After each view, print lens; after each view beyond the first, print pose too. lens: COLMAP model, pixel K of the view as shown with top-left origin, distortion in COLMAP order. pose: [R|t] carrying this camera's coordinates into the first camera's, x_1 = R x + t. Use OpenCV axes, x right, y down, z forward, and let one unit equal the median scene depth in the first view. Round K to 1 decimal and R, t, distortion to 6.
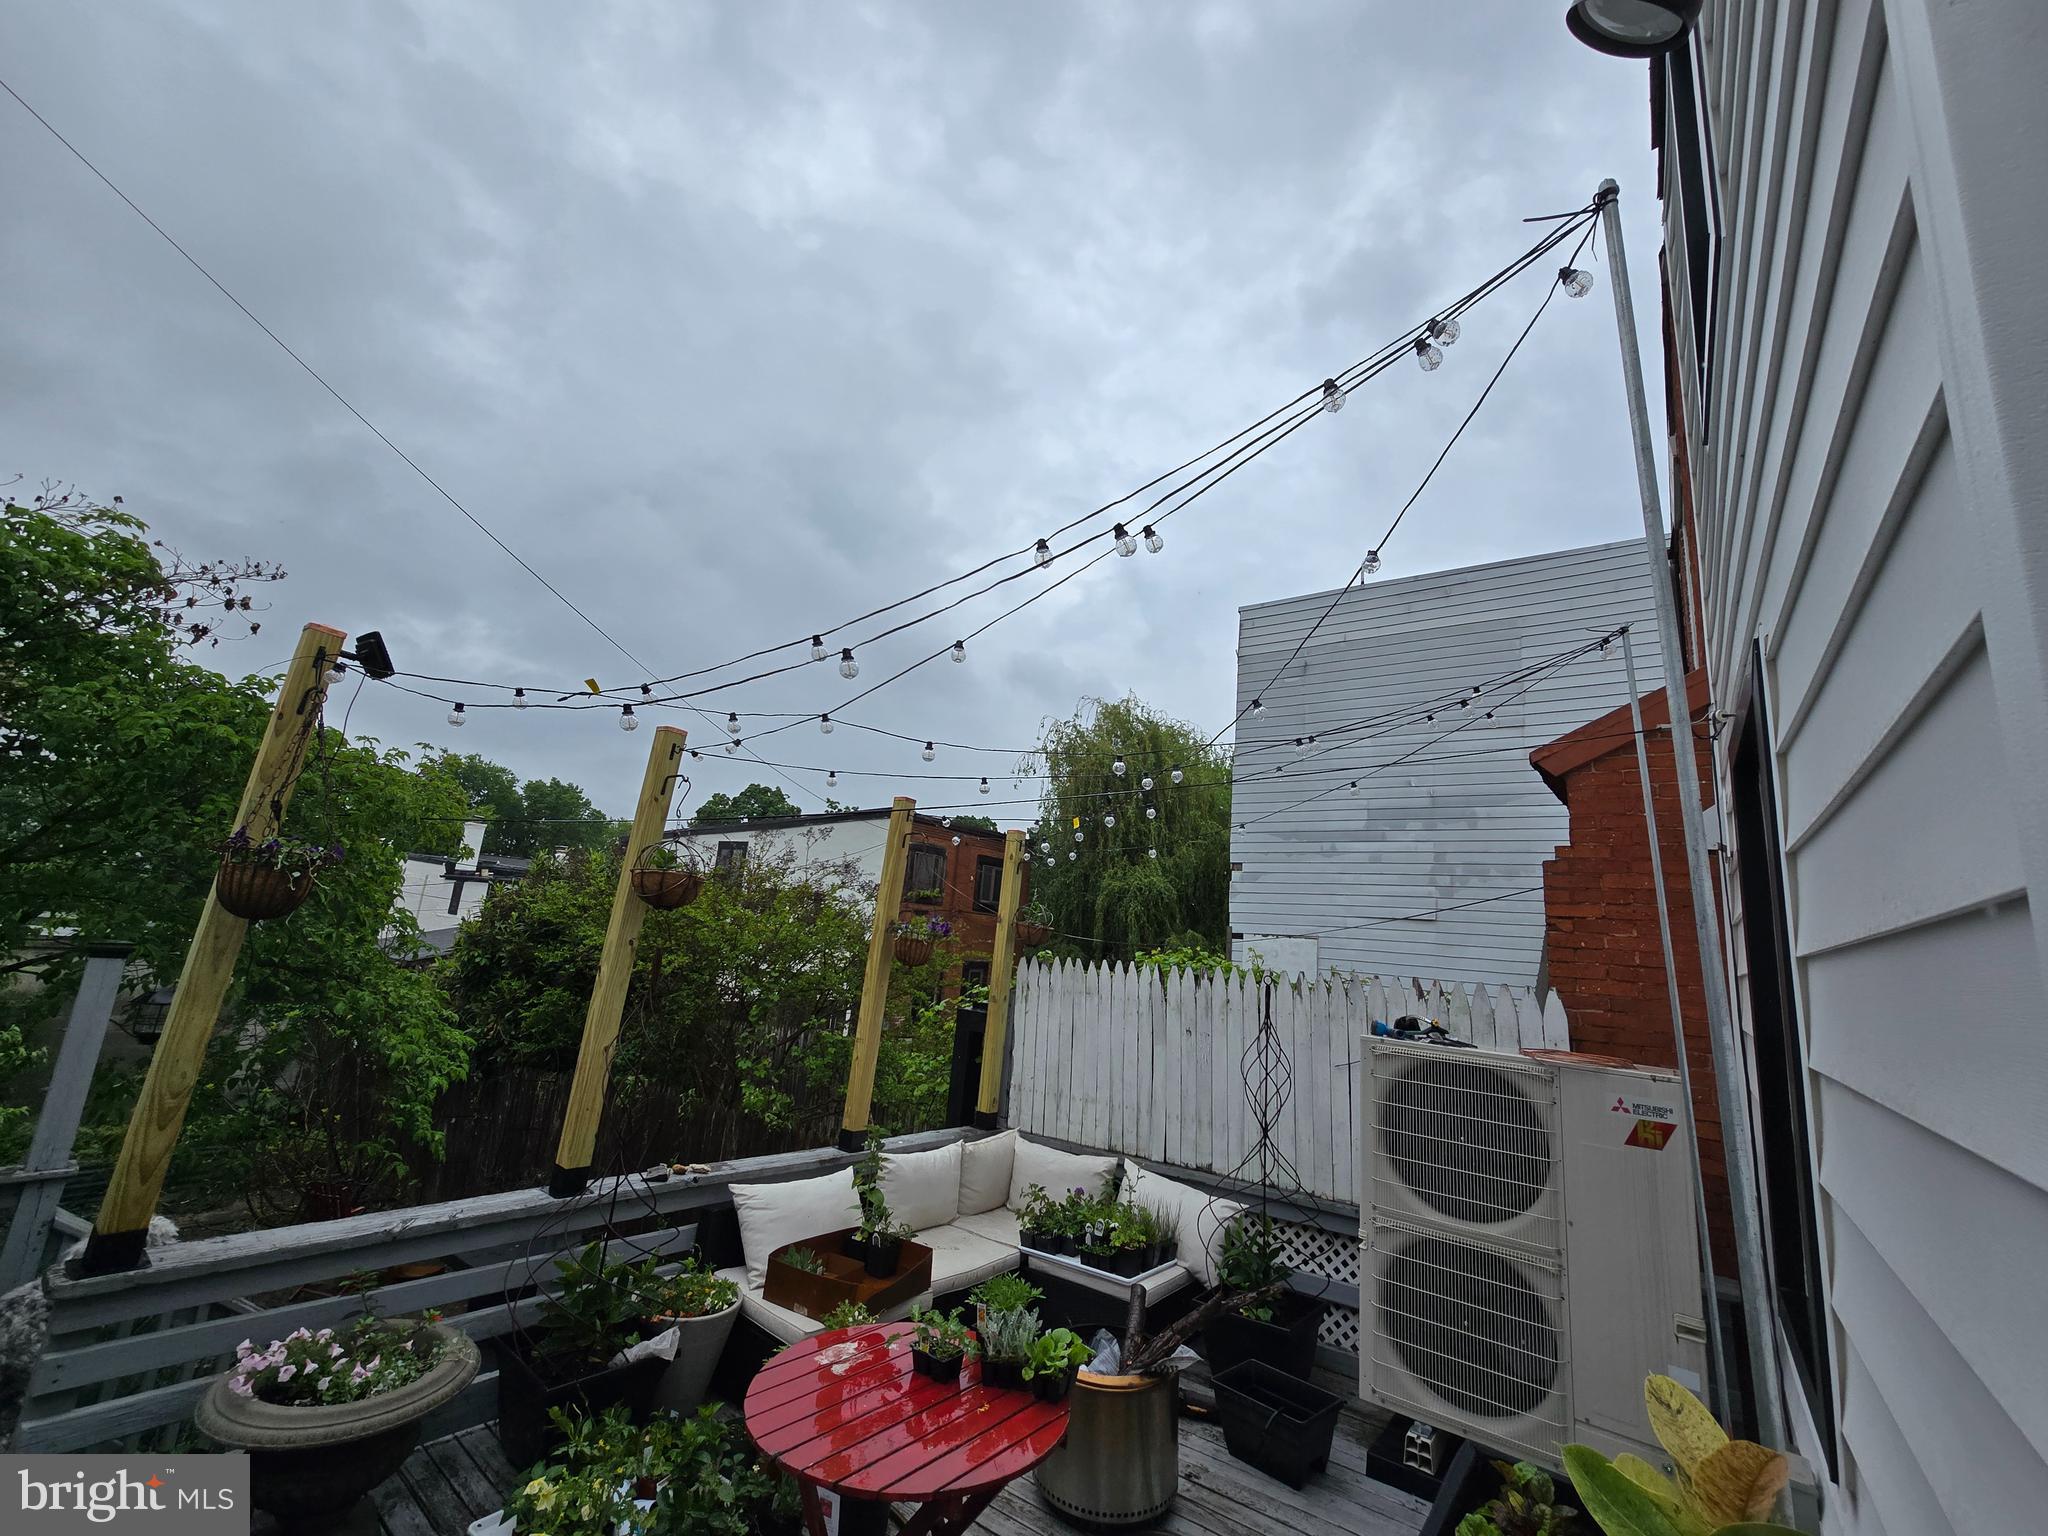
lens RADIAL K [[835.5, 0, 1024.0], [0, 835.5, 768.0], [0, 0, 1]] dist [0.001320, 0.000058]
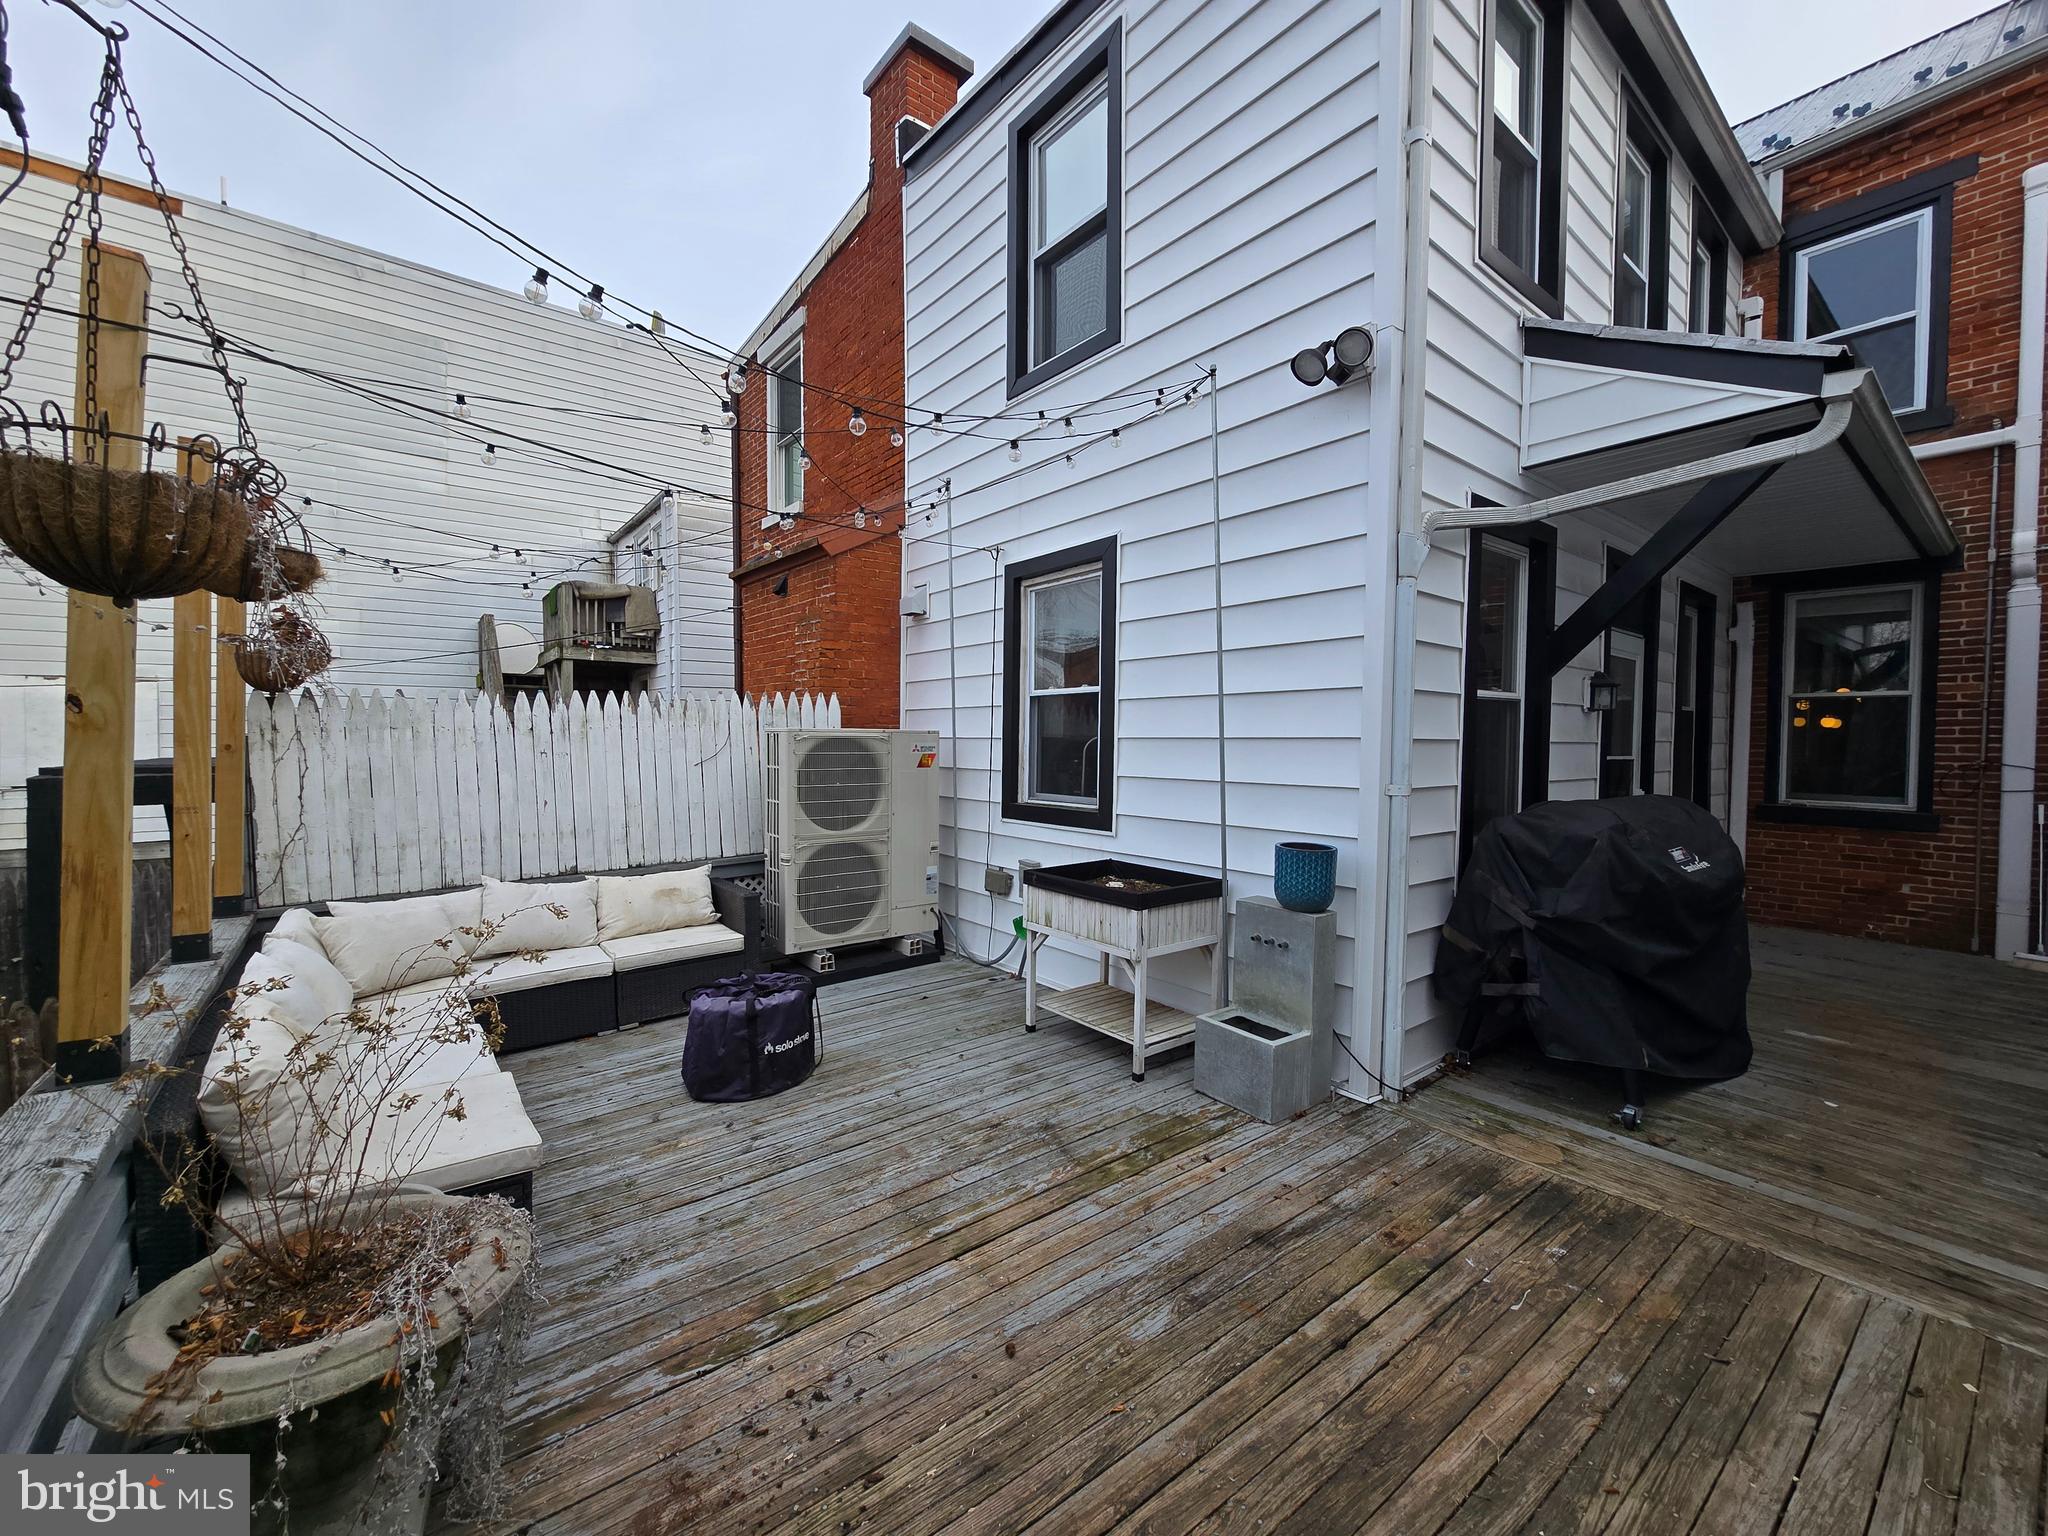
lens RADIAL K [[823.3, 0, 1018.3], [0, 823.3, 753.3], [0, 0, 1]] dist [0.000128, 0.000212]
pose [[0.308528, -0.101656, 0.945768, -0.826851], [-0.174178, 0.971425, 0.161234, 0.069921], [-0.935132, -0.214477, 0.282006, 0.236790]]
